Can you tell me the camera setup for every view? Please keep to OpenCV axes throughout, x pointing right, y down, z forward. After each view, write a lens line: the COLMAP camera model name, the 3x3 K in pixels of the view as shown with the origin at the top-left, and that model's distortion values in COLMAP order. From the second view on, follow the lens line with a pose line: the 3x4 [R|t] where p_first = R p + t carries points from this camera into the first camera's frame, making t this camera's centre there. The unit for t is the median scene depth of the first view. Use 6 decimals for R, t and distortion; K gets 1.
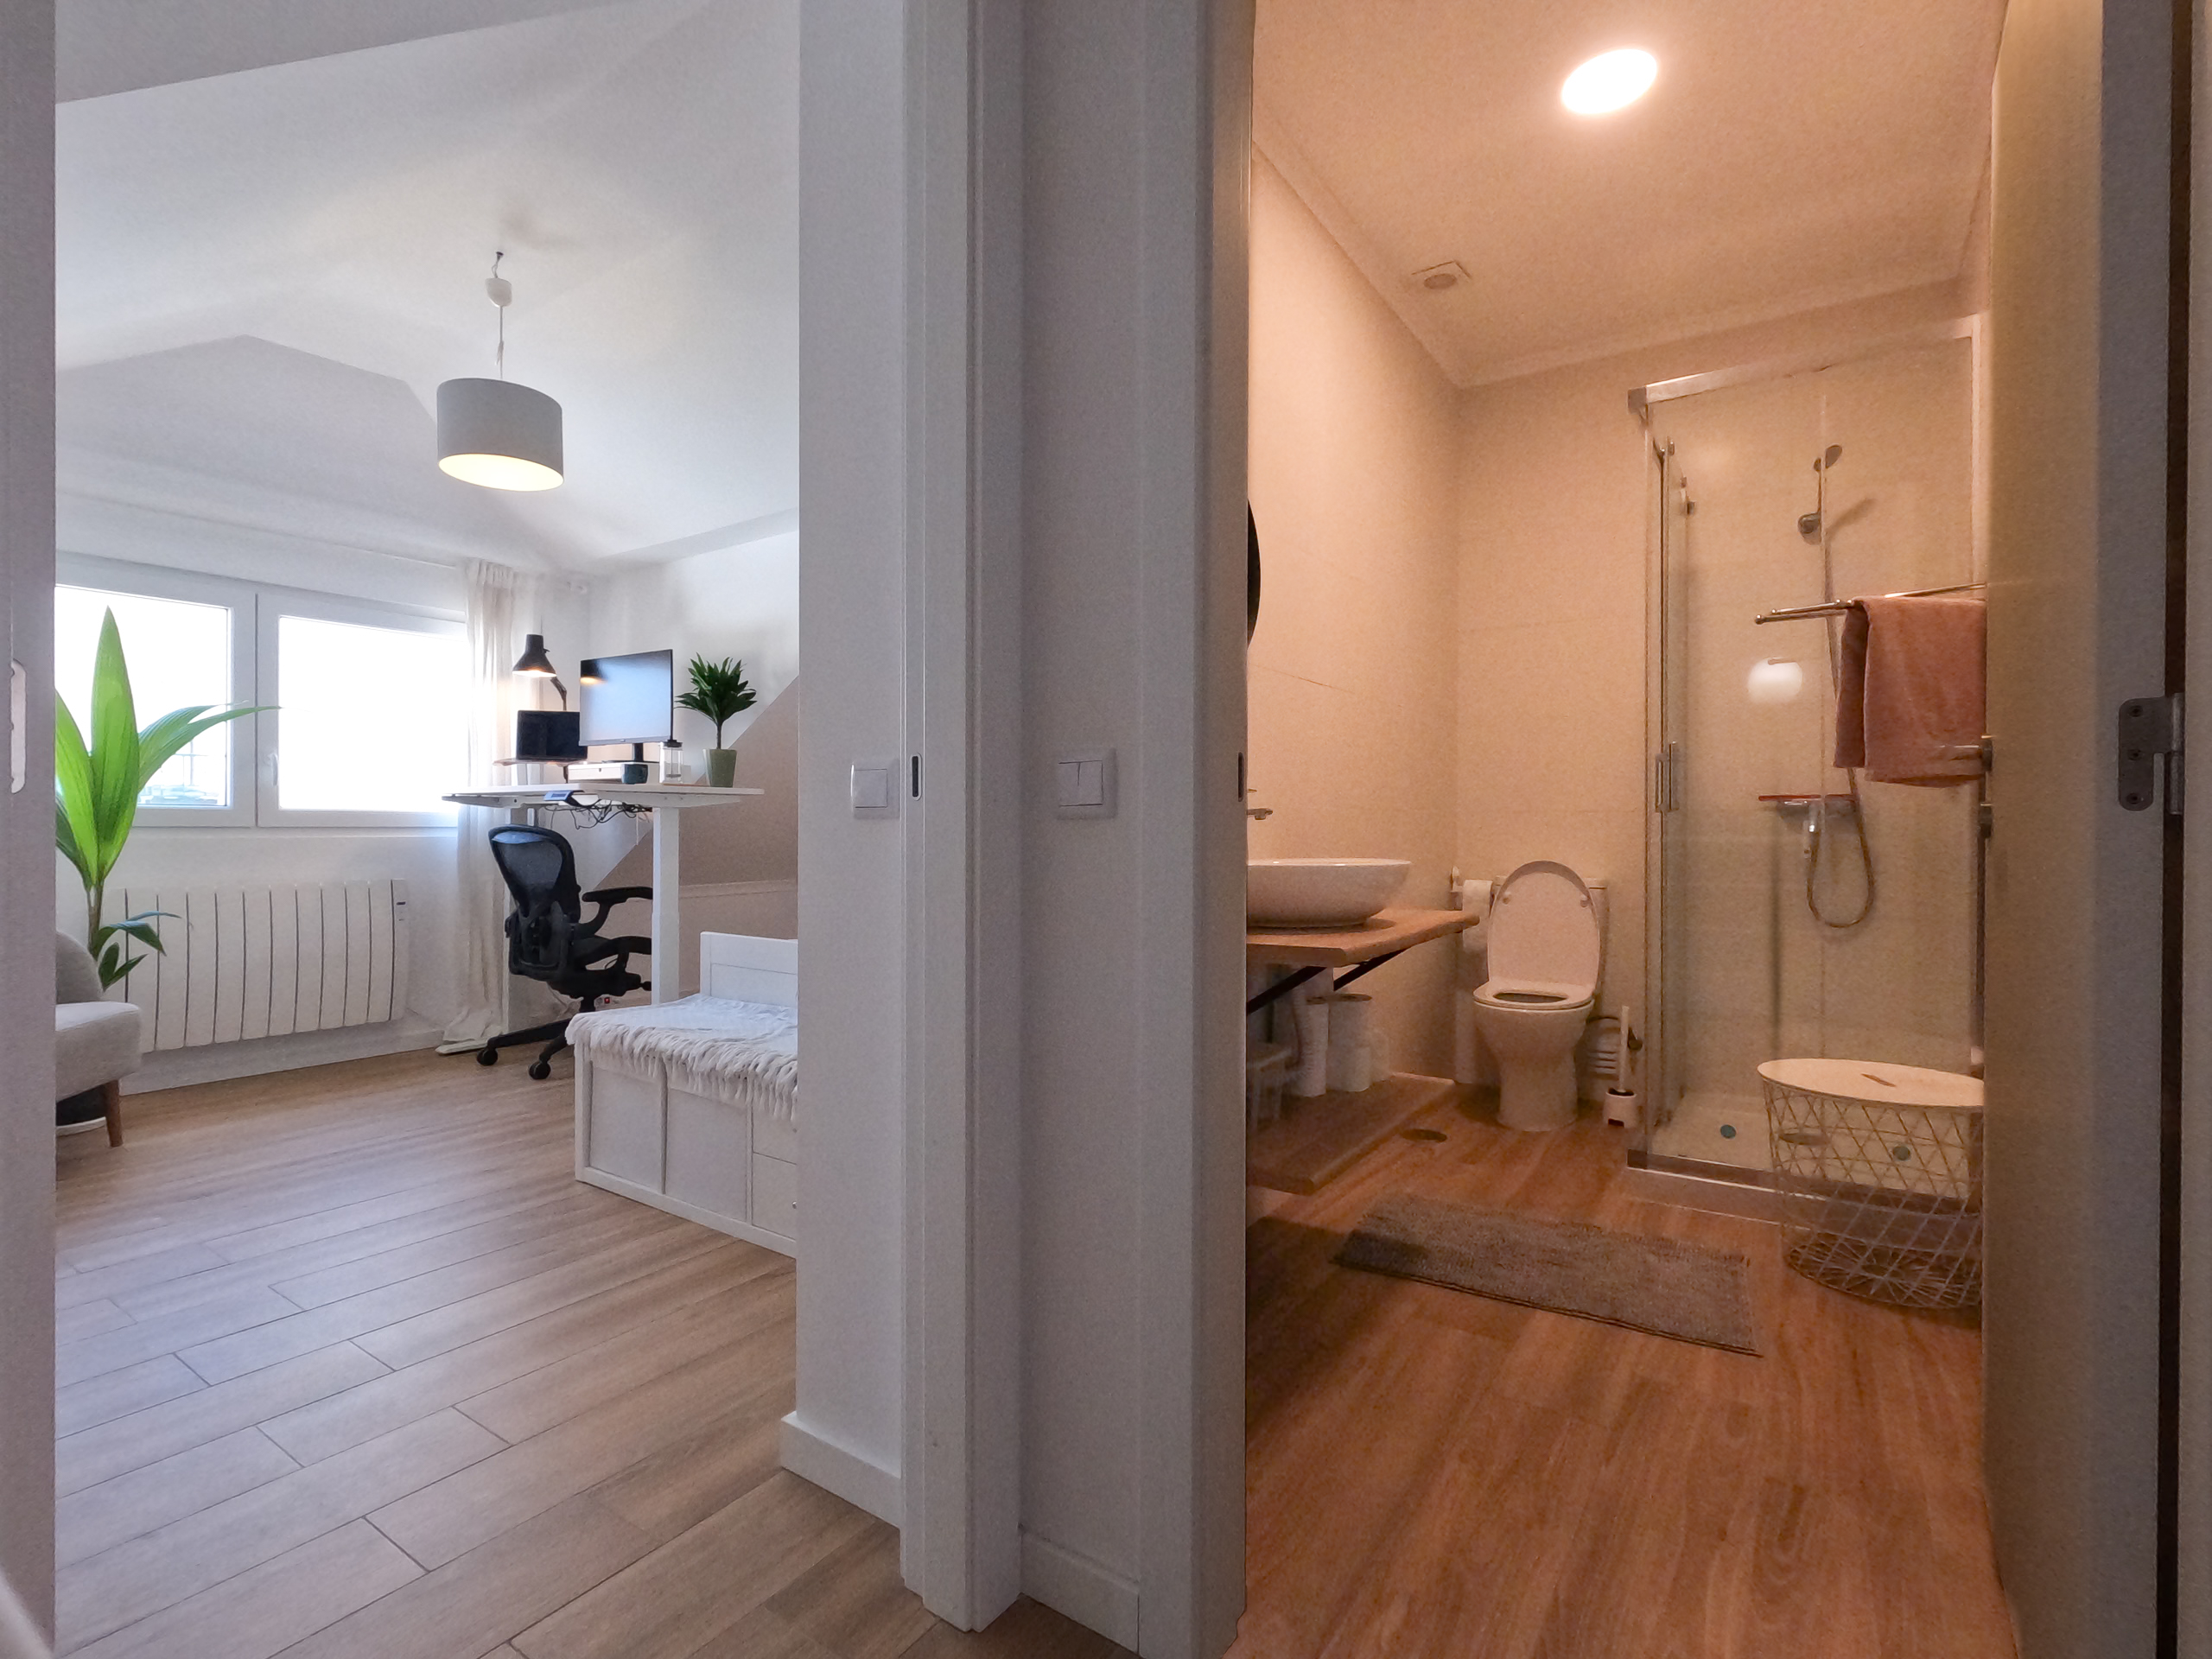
lens RADIAL K [[1045.6, 0, 1106.0], [0, 1045.6, 829.5], [0, 0, 1]] dist [-0.010082, 0.008561]
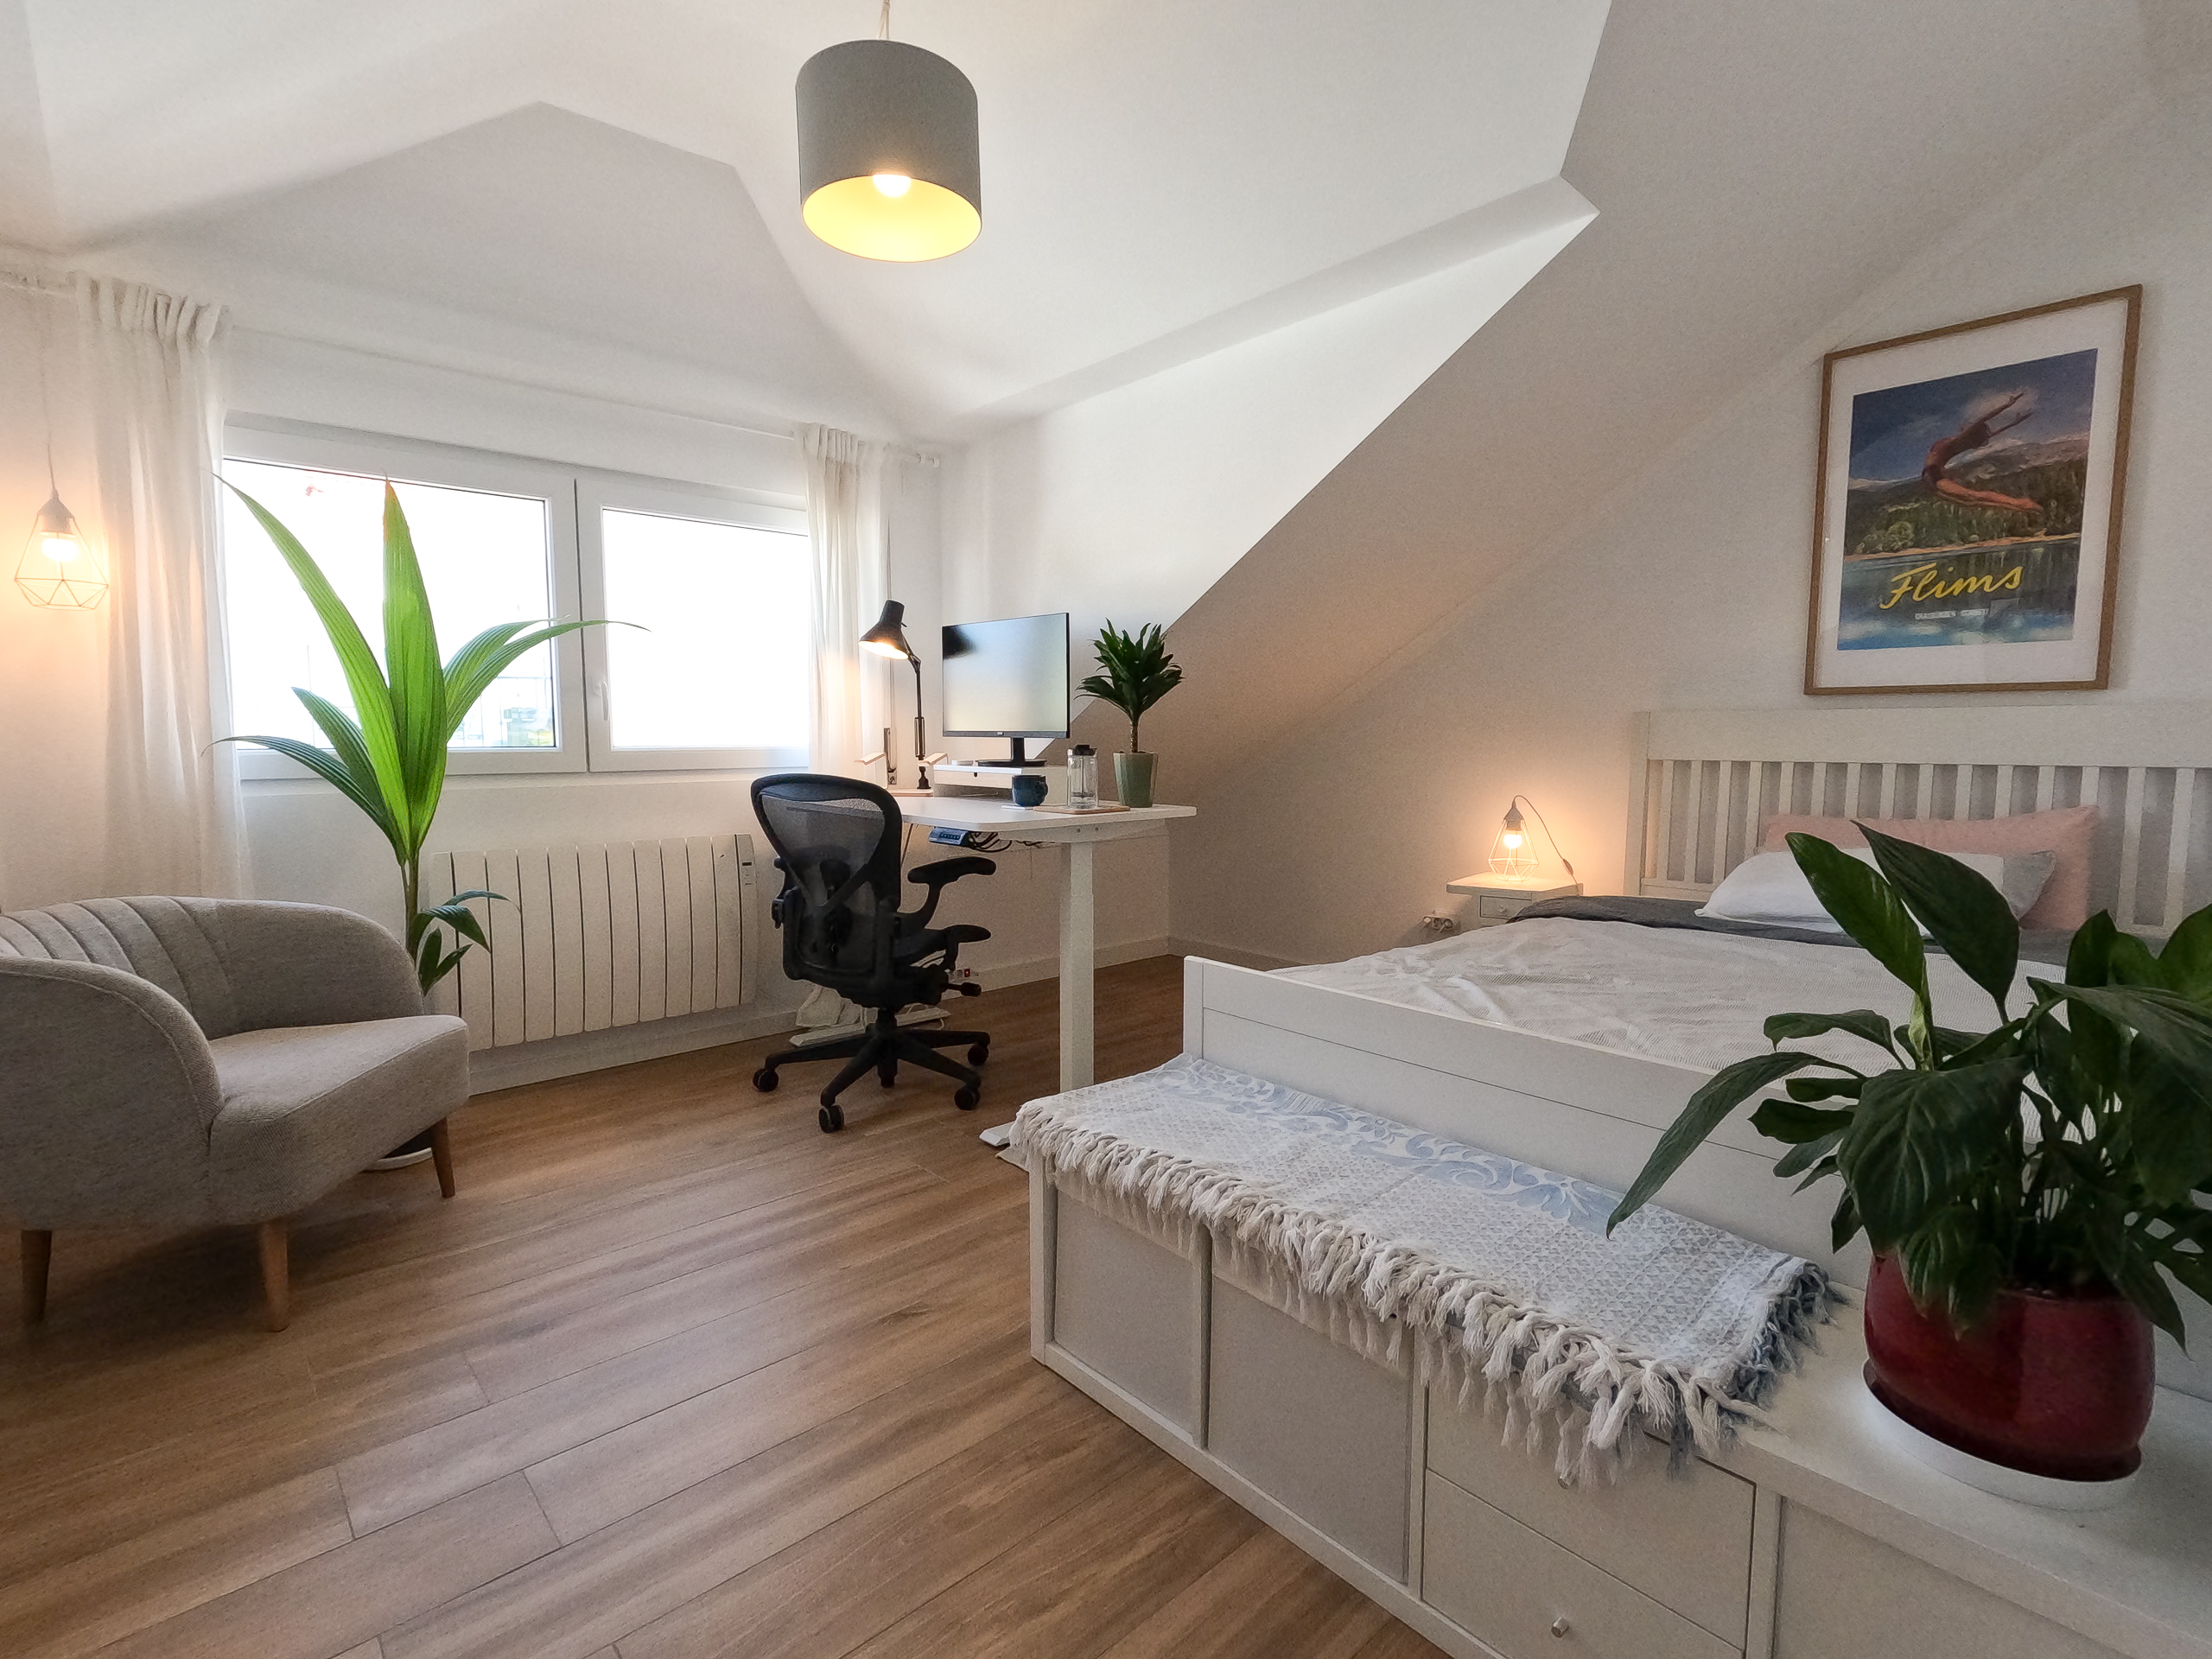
lens RADIAL K [[1045.6, 0, 1106.0], [0, 1045.6, 829.5], [0, 0, 1]] dist [-0.010082, 0.008561]
pose [[0.971124, 0.018404, -0.237863, -0.275109], [0.002398, 0.996217, 0.086869, -0.032789], [0.238562, -0.084931, 0.967406, 0.367111]]
